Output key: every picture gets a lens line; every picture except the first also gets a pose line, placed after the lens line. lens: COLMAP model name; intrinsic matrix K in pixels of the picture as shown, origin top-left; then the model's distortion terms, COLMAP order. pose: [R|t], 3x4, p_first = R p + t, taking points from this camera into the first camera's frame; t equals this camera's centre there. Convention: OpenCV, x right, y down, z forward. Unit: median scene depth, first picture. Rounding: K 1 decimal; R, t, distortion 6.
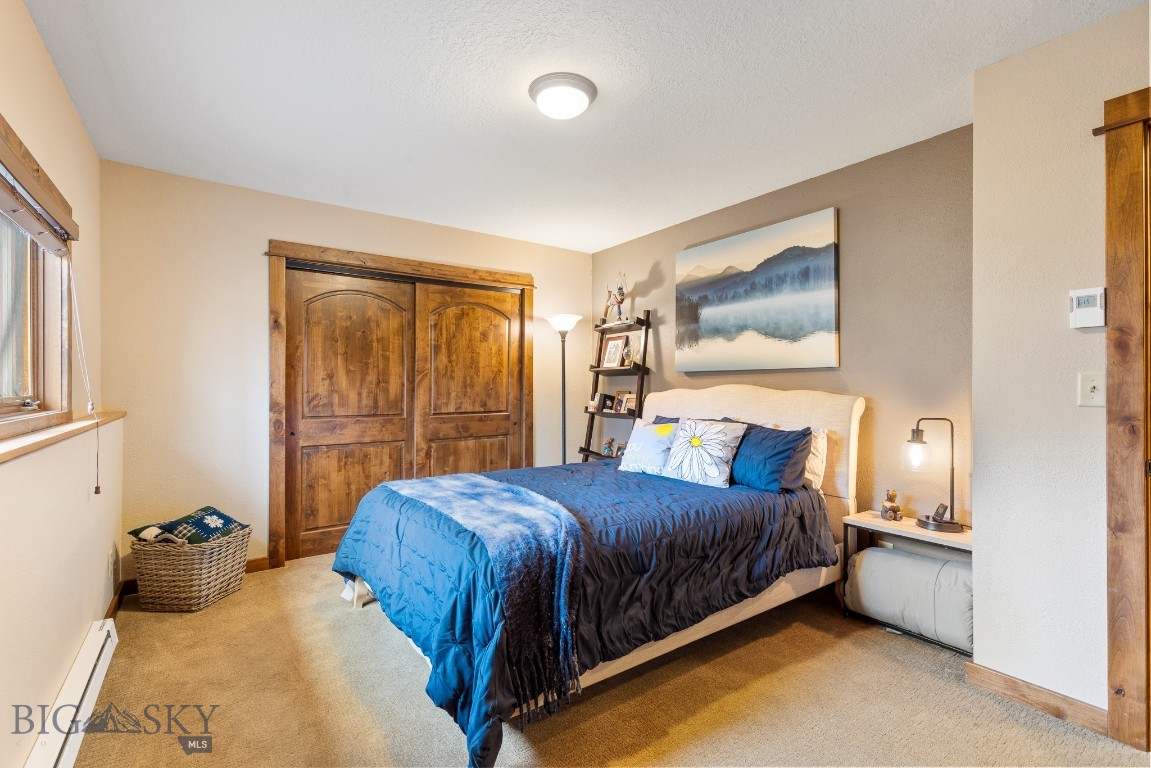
lens RADIAL K [[523.9, 0, 573.1], [0, 523.9, 382.2], [0, 0, 1]] dist [0.011485, -0.000842]
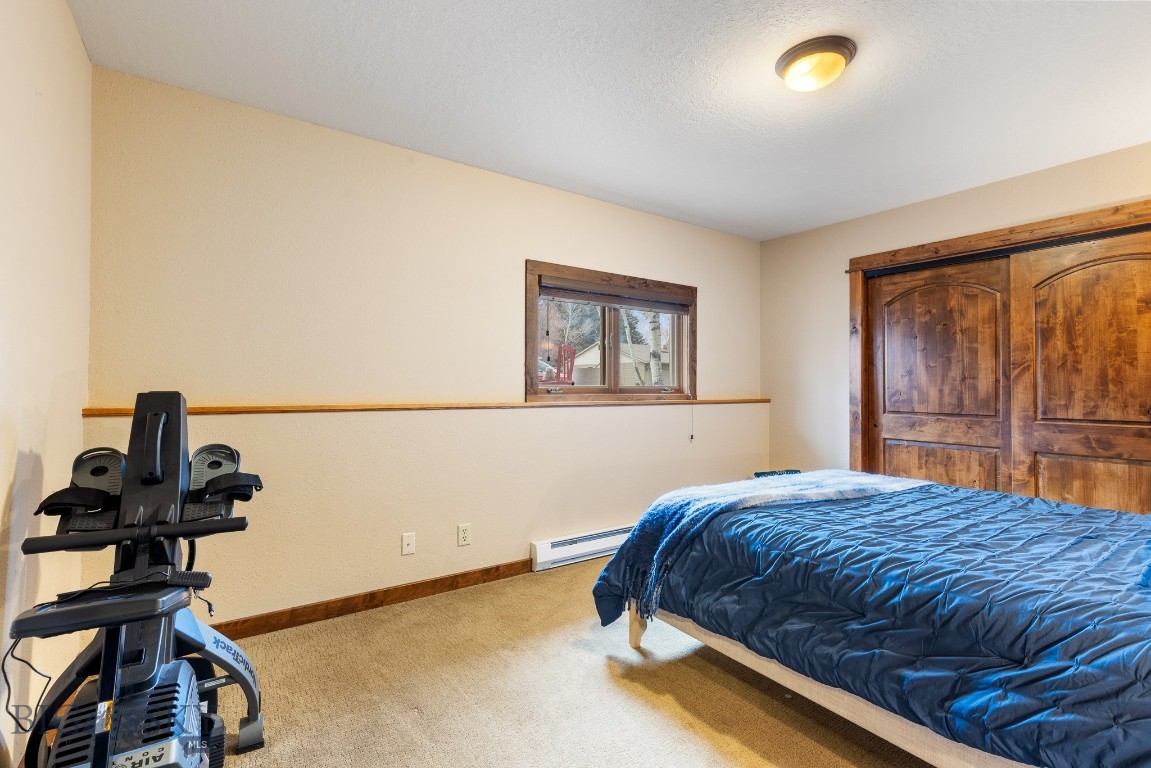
lens RADIAL K [[523.9, 0, 570.9], [0, 523.9, 381.4], [0, 0, 1]] dist [0.011485, -0.000842]
pose [[-0.026658, -0.010168, -0.999593, 0.573975], [-0.000698, 0.999948, -0.010153, 0.015772], [0.999644, 0.000427, -0.026664, 0.371200]]
